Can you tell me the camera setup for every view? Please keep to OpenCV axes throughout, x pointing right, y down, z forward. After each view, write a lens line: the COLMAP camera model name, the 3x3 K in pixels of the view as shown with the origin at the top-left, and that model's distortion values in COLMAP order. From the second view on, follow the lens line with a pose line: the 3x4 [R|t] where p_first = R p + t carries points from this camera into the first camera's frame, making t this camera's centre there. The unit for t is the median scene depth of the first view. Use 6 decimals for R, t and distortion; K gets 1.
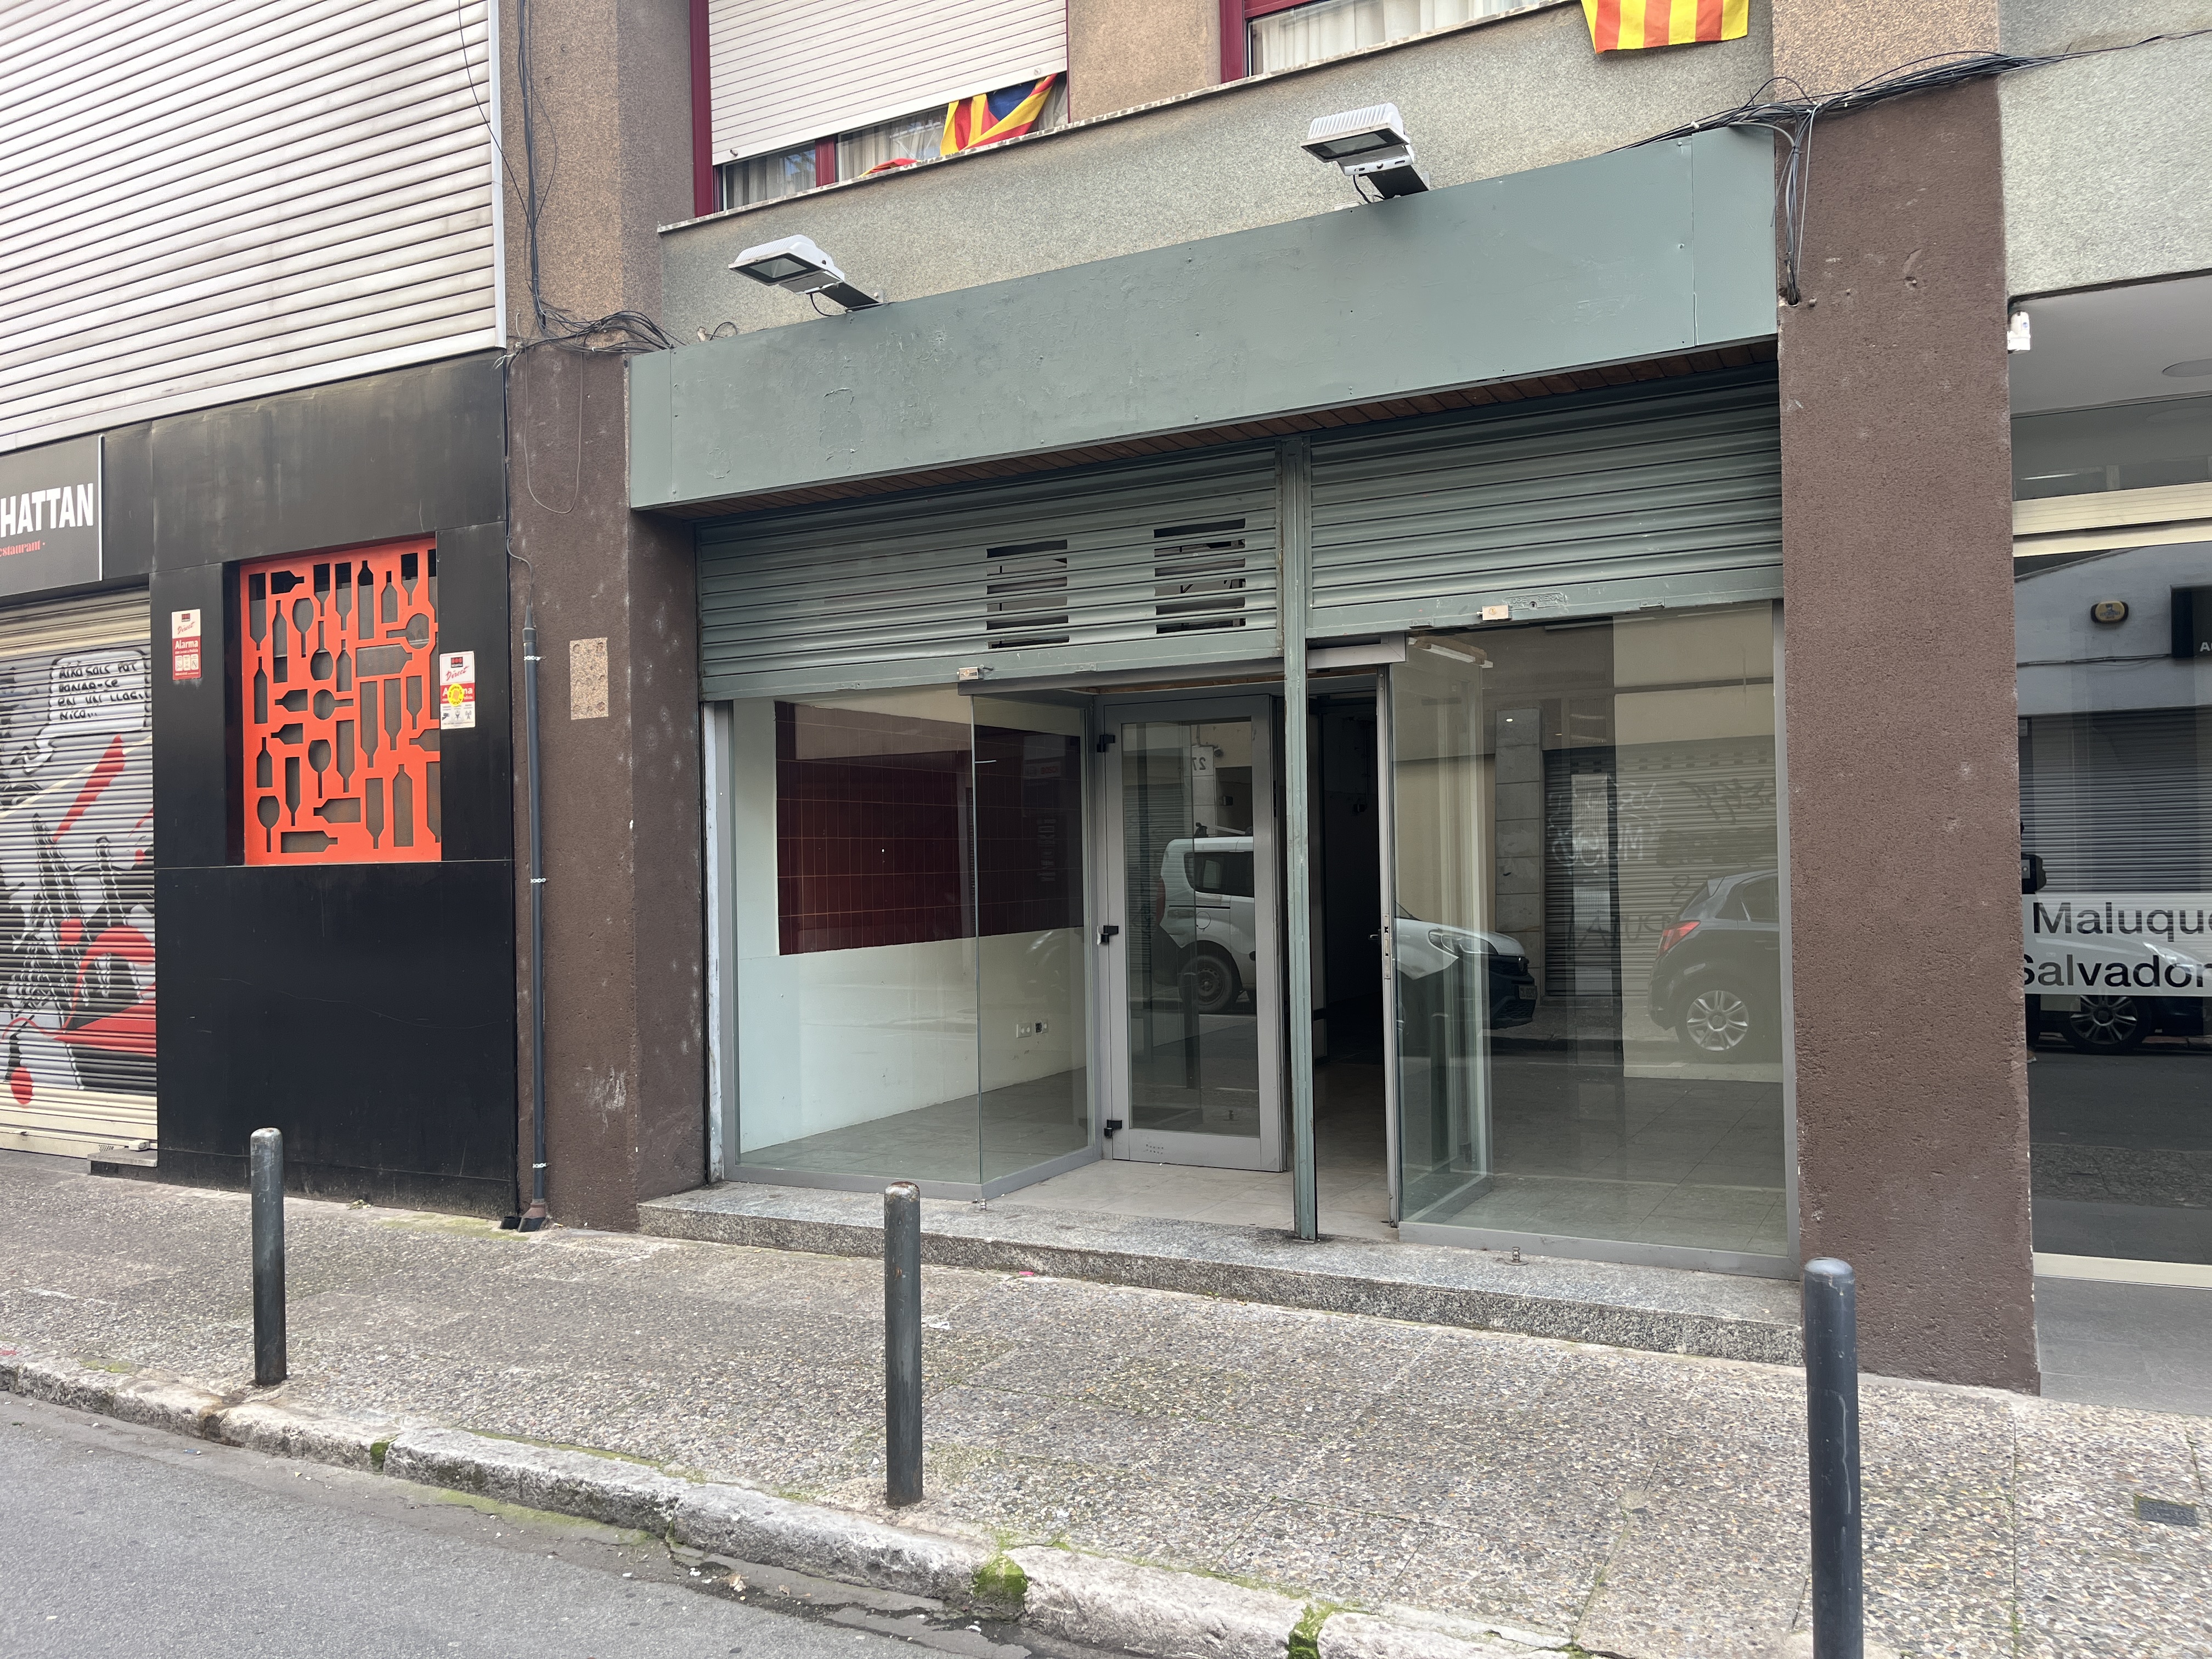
lens RADIAL K [[1674.5, 0, 1105.4], [0, 1674.5, 825.2], [0, 0, 1]] dist [0.070829, -0.090918]
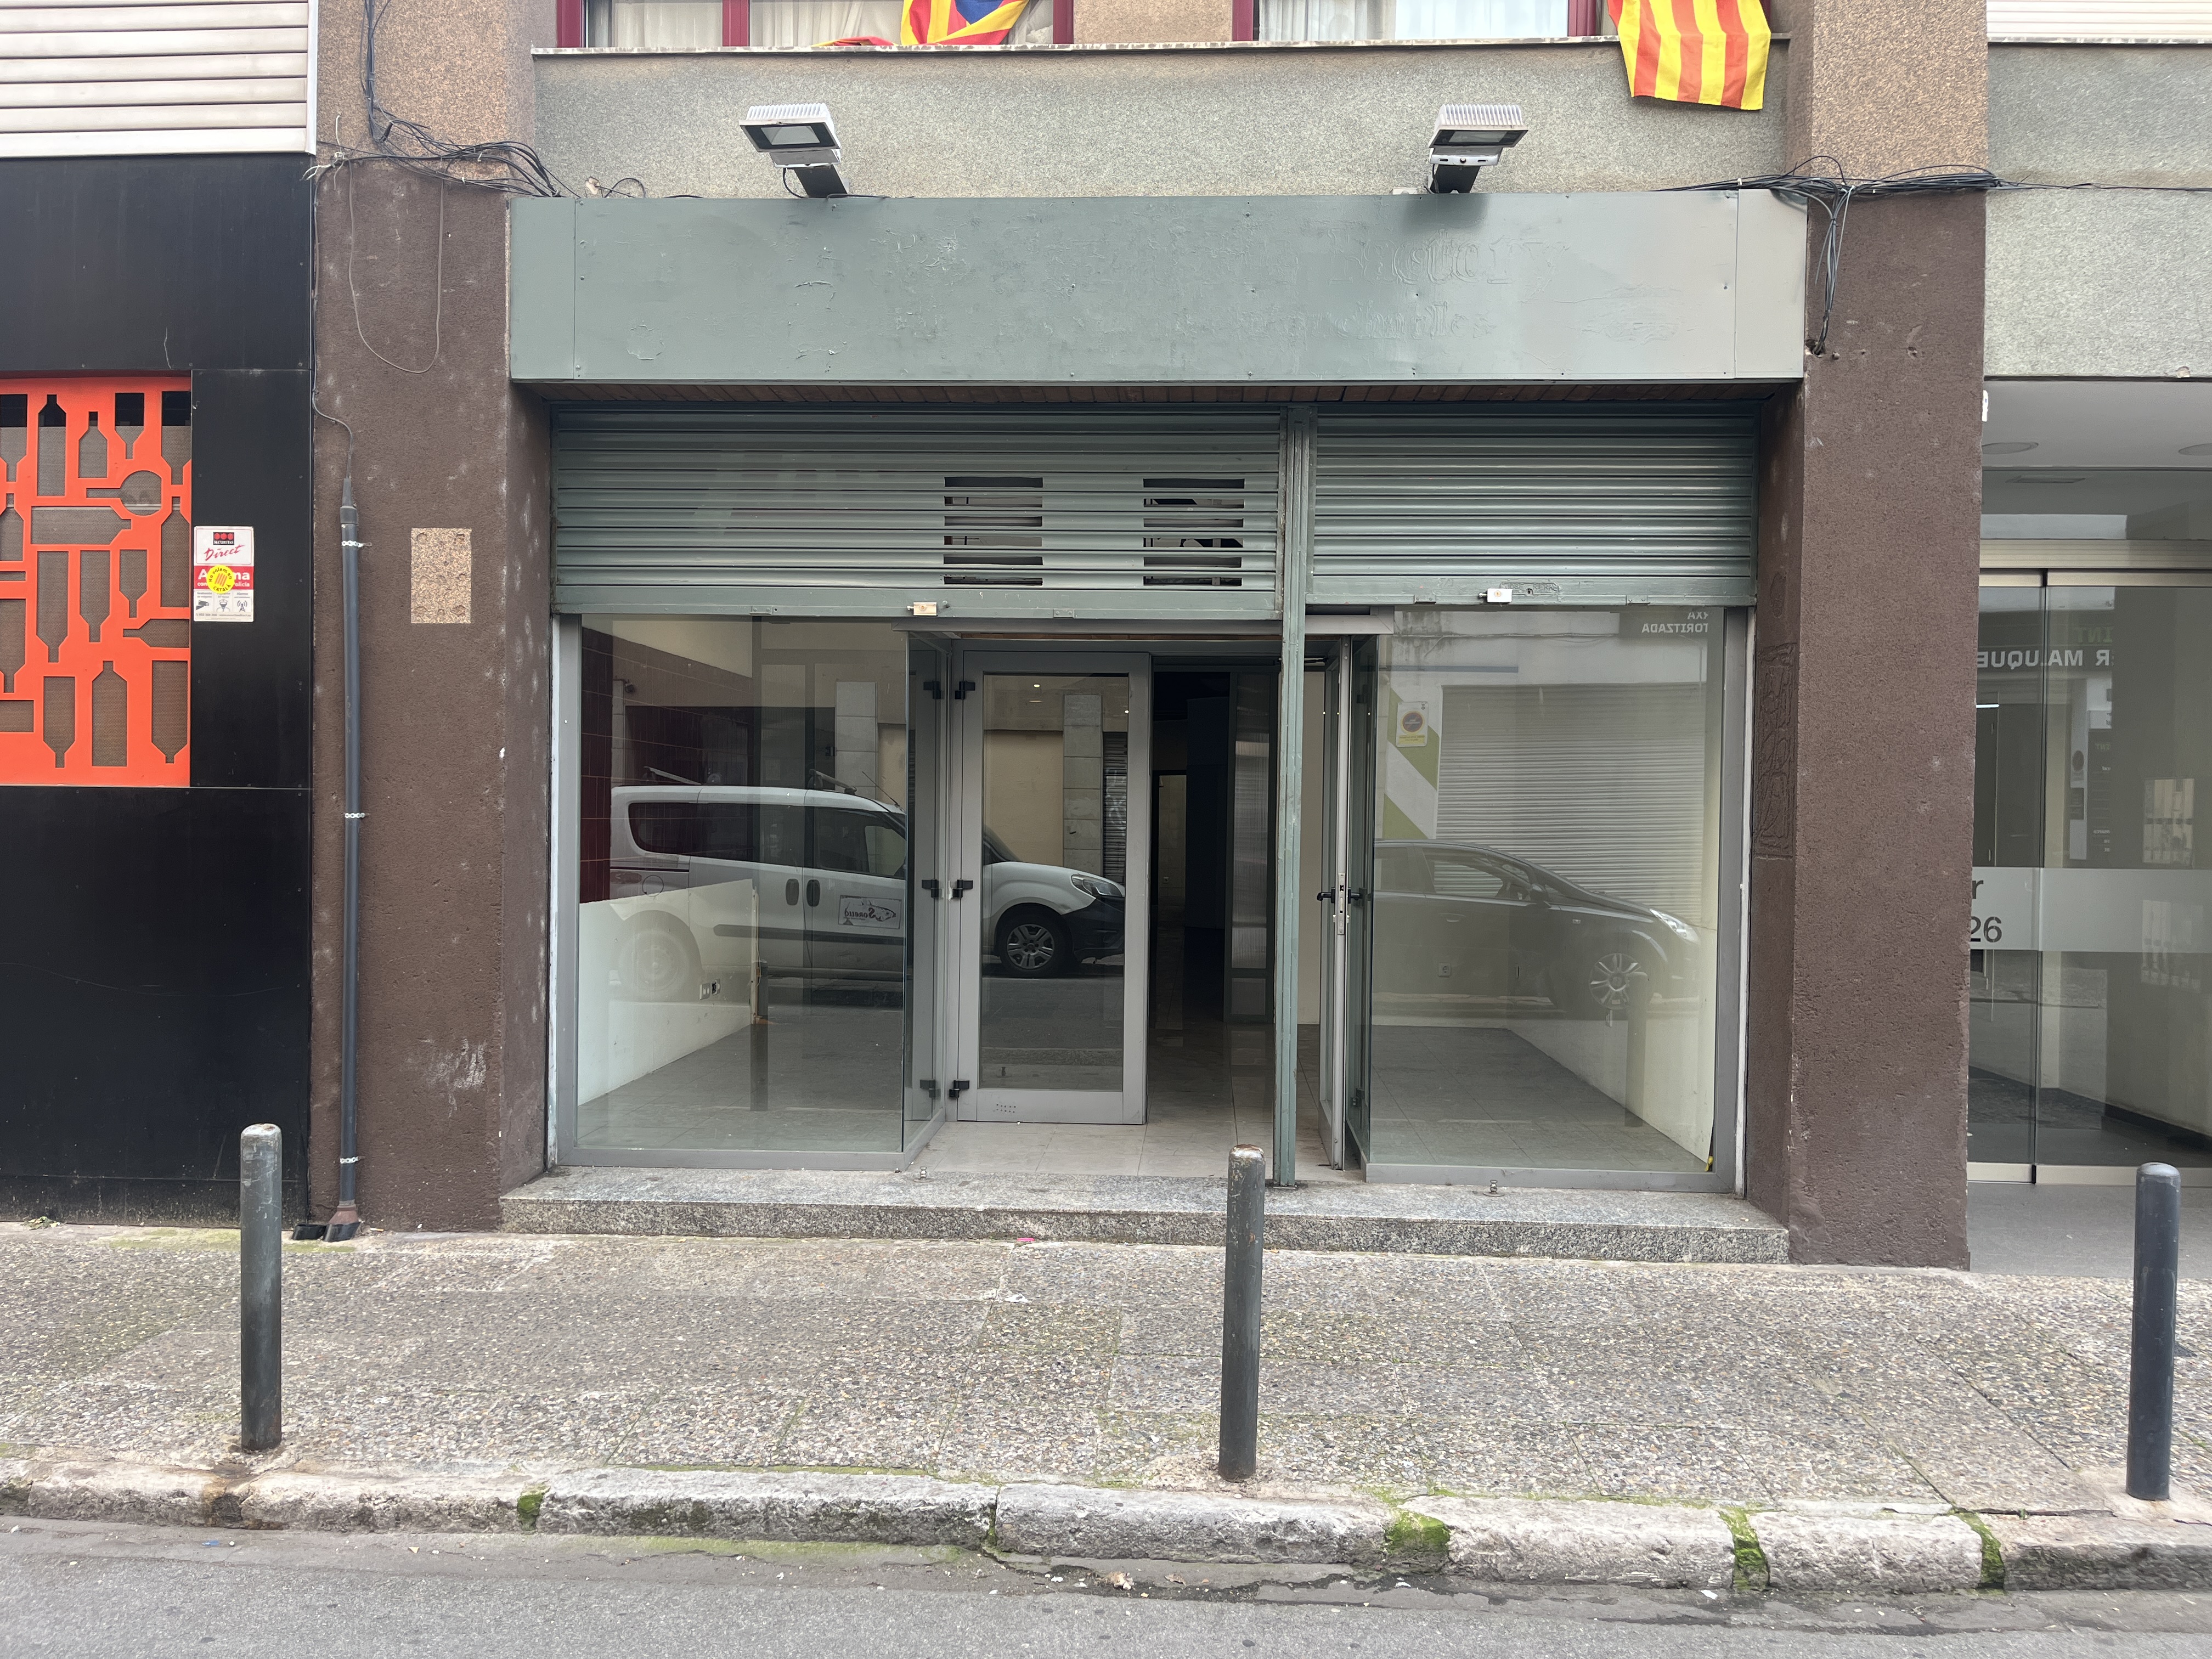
lens RADIAL K [[1674.5, 0, 1094.7], [0, 1674.5, 825.1], [0, 0, 1]] dist [0.070829, -0.090918]
pose [[0.906303, 0.028427, 0.421672, -0.428008], [-0.038841, 0.999115, 0.016126, 0.012299], [-0.420841, -0.030993, 0.906605, 0.119739]]
